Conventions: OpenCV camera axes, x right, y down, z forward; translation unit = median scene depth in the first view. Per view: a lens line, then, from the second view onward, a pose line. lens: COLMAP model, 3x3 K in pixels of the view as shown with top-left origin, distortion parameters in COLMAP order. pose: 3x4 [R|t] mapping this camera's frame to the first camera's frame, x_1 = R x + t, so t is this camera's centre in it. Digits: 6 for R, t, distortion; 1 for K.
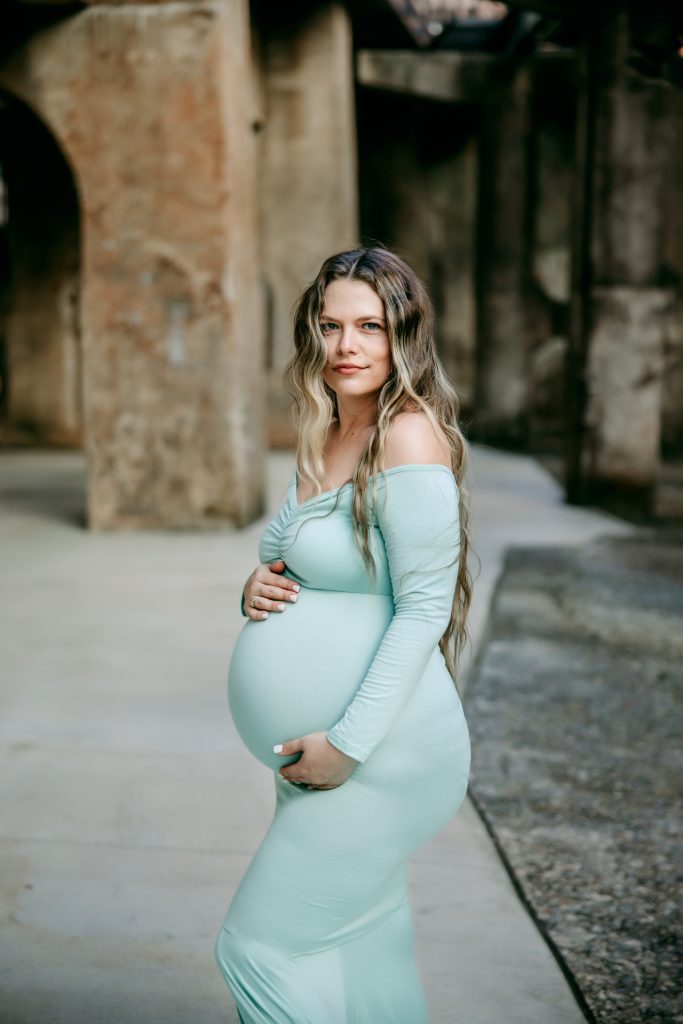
lens RADIAL K [[1496.6, 0, 345.7], [0, 1496.6, 502.4], [0, 0, 1]] dist [0.114536, 0.000000]
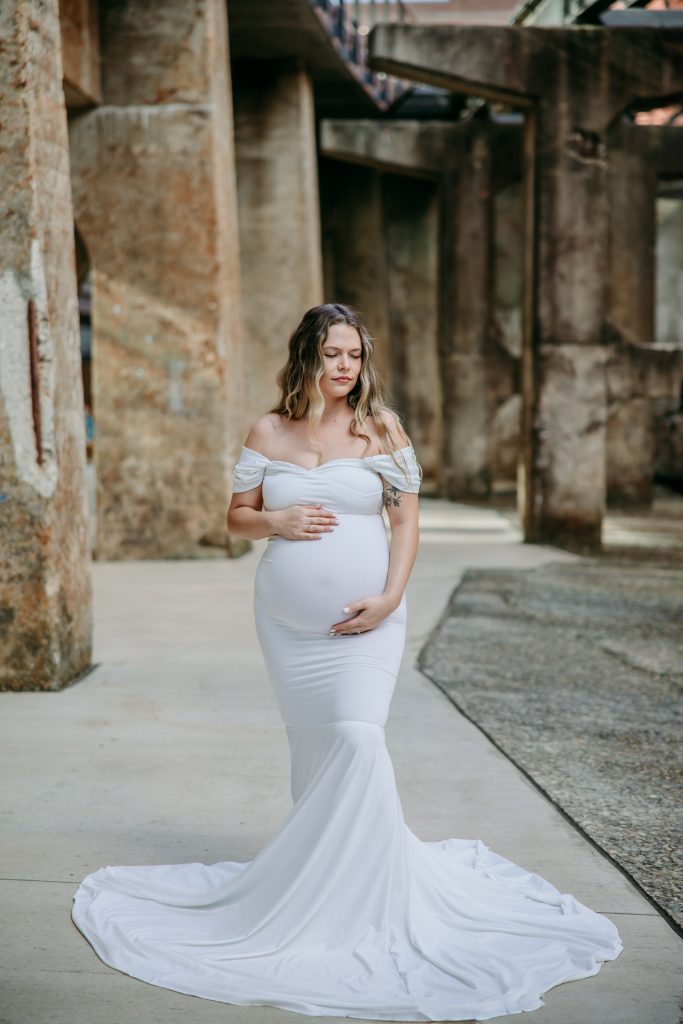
lens RADIAL K [[1818.1, 0, 345.0], [0, 1818.1, 494.5], [0, 0, 1]] dist [0.220853, 0.000000]
pose [[0.999475, -0.009159, 0.031087, -0.027340], [0.011099, 0.997962, -0.062831, 0.058681], [-0.030448, 0.063143, 0.997540, -0.385740]]
